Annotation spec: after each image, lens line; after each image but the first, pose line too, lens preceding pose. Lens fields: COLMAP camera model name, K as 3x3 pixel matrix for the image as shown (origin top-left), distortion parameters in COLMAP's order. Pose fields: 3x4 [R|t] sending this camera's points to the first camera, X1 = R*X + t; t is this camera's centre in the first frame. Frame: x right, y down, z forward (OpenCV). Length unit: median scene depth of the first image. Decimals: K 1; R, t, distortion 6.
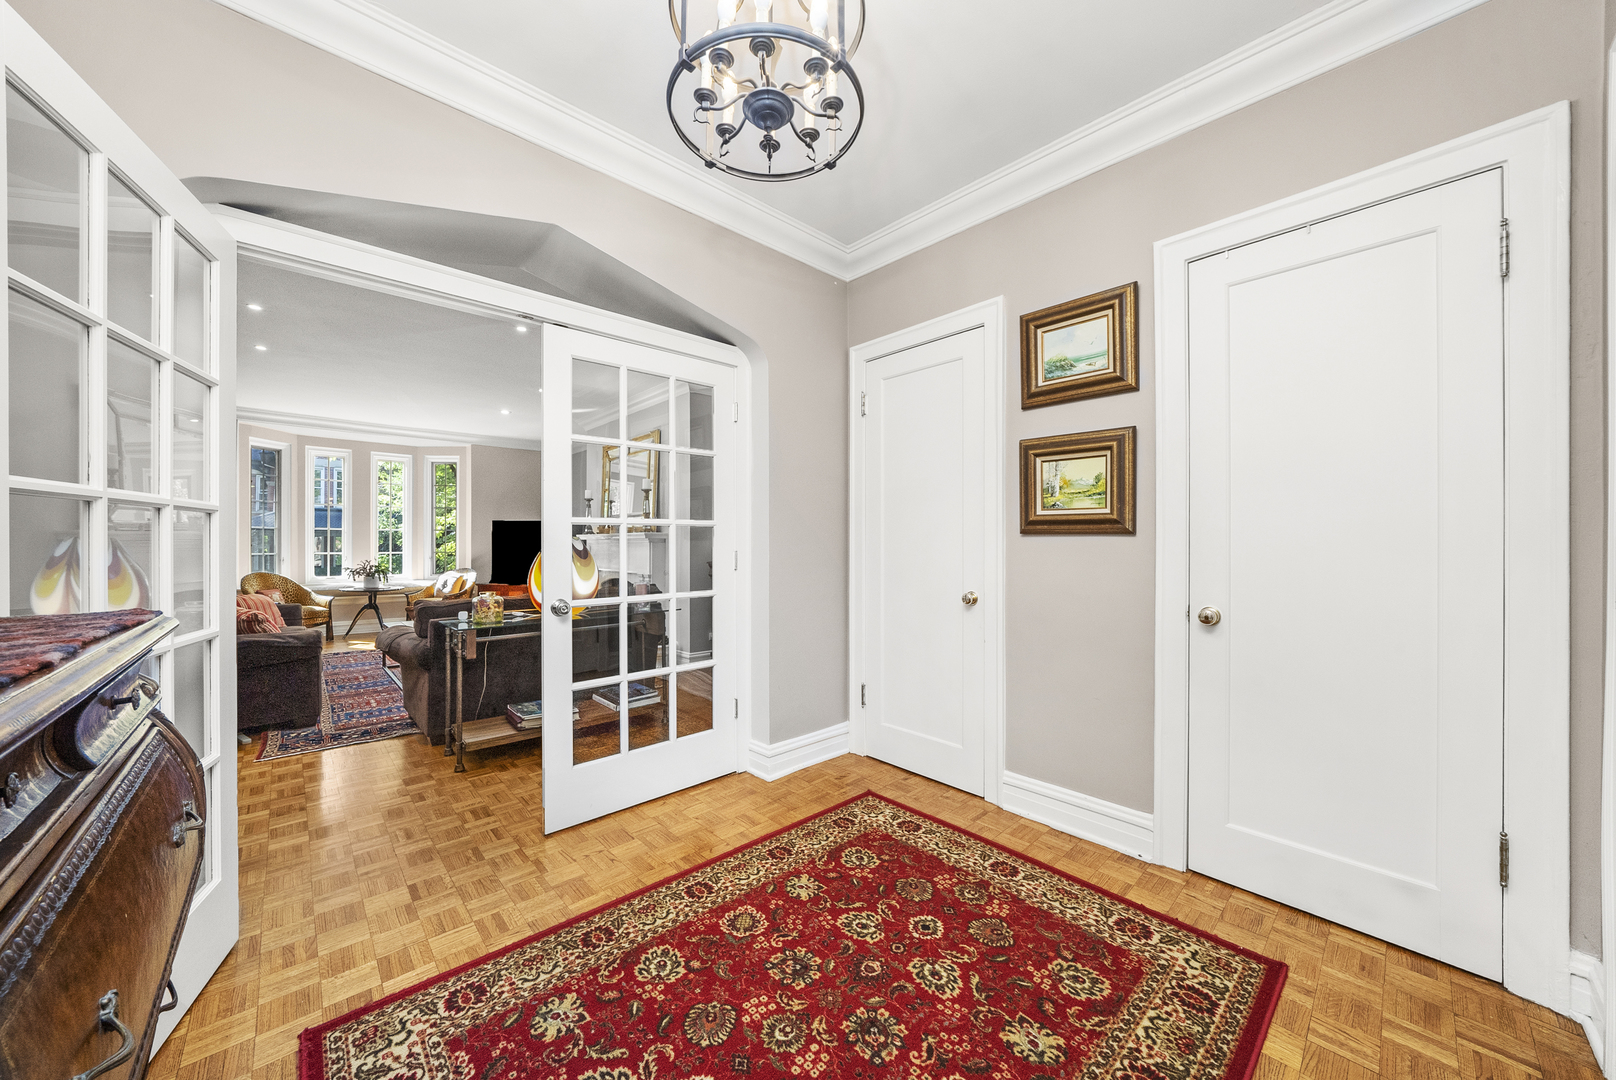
lens RADIAL K [[563.3, 0, 809.1], [0, 563.3, 541.8], [0, 0, 1]] dist [-0.021733, 0.000288]
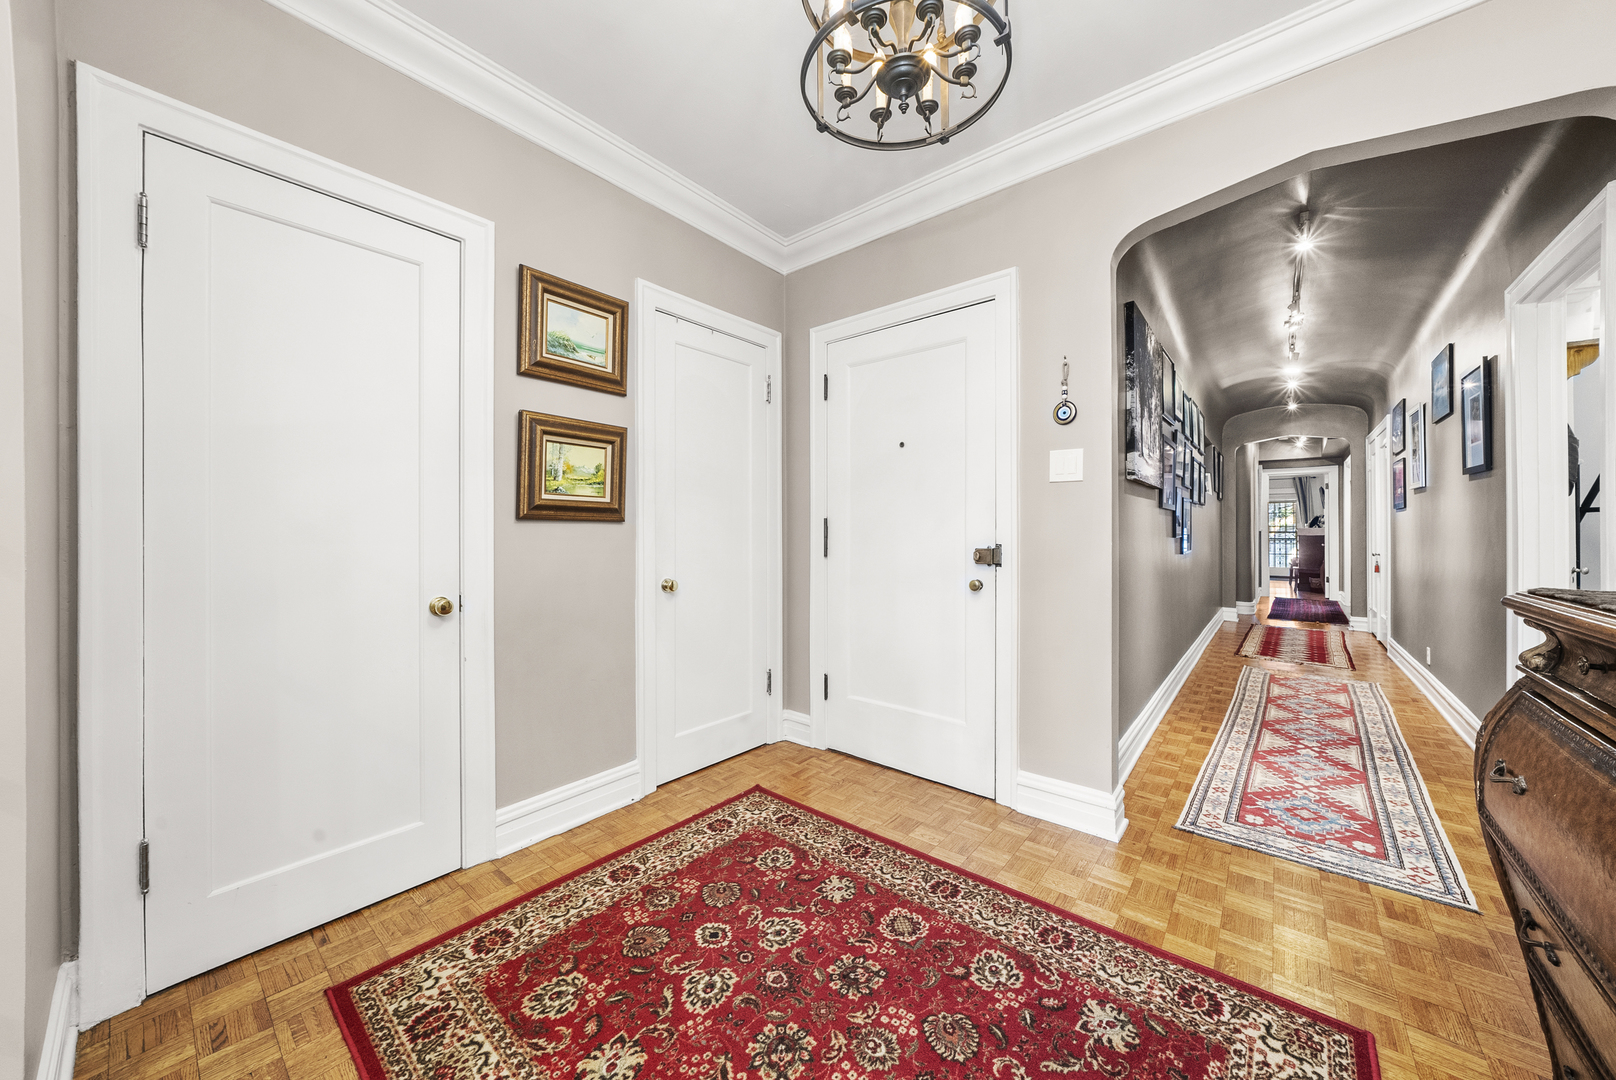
lens RADIAL K [[561.8, 0, 814.2], [0, 561.8, 531.8], [0, 0, 1]] dist [-0.017594, 0.000107]
pose [[-0.123315, -0.005081, 0.992355, -0.600431], [0.005155, 0.999970, 0.005761, 0.001728], [-0.992354, 0.005826, -0.123285, 0.759311]]
